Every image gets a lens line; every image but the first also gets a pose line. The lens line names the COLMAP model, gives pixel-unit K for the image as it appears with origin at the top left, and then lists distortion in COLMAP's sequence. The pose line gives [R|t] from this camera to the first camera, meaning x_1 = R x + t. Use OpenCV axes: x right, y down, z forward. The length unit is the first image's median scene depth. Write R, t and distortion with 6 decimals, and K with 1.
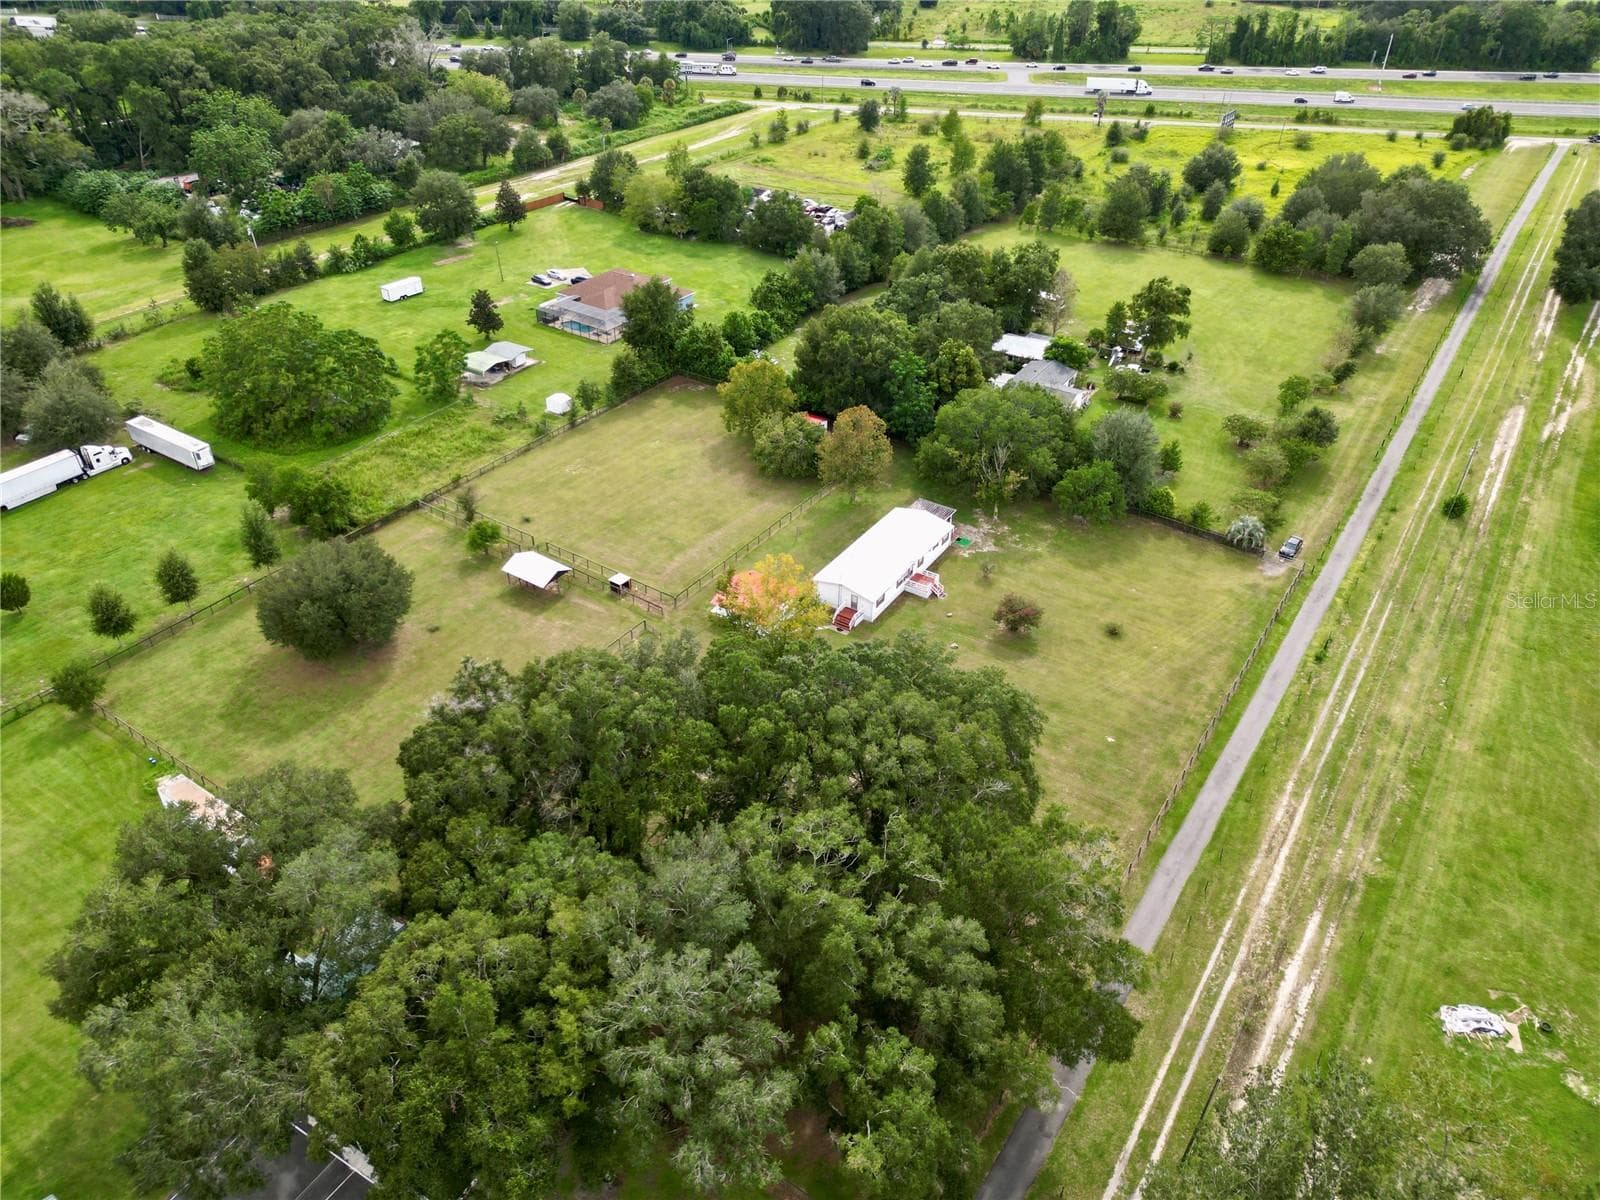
lens RADIAL K [[1121.6, 0, 799.0], [0, 1121.6, 605.5], [0, 0, 1]] dist [0.072632, -0.071635]
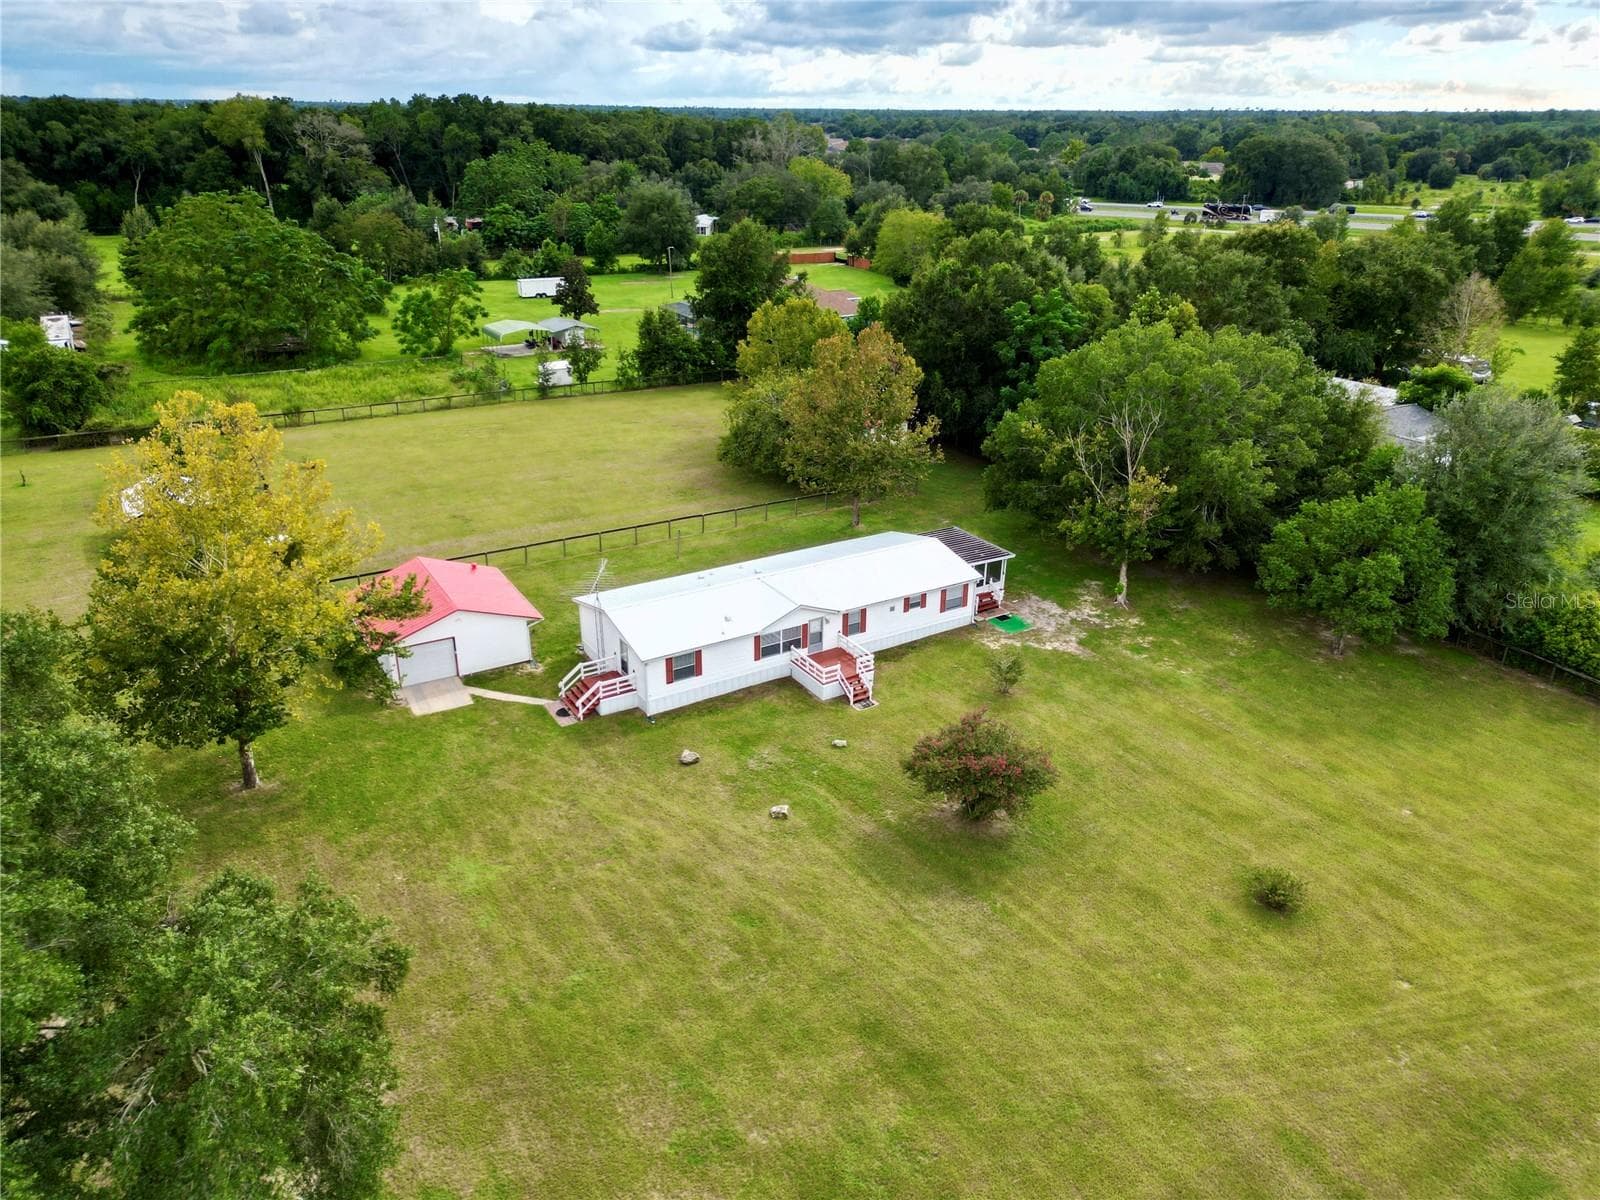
lens RADIAL K [[1121.6, 0, 799.0], [0, 1121.6, 605.5], [0, 0, 1]] dist [0.072632, -0.071635]
pose [[0.906549, 0.169530, -0.386561, 0.248260], [-0.244556, 0.957383, -0.153655, 0.024076], [0.344038, 0.233831, 0.909374, 0.596987]]
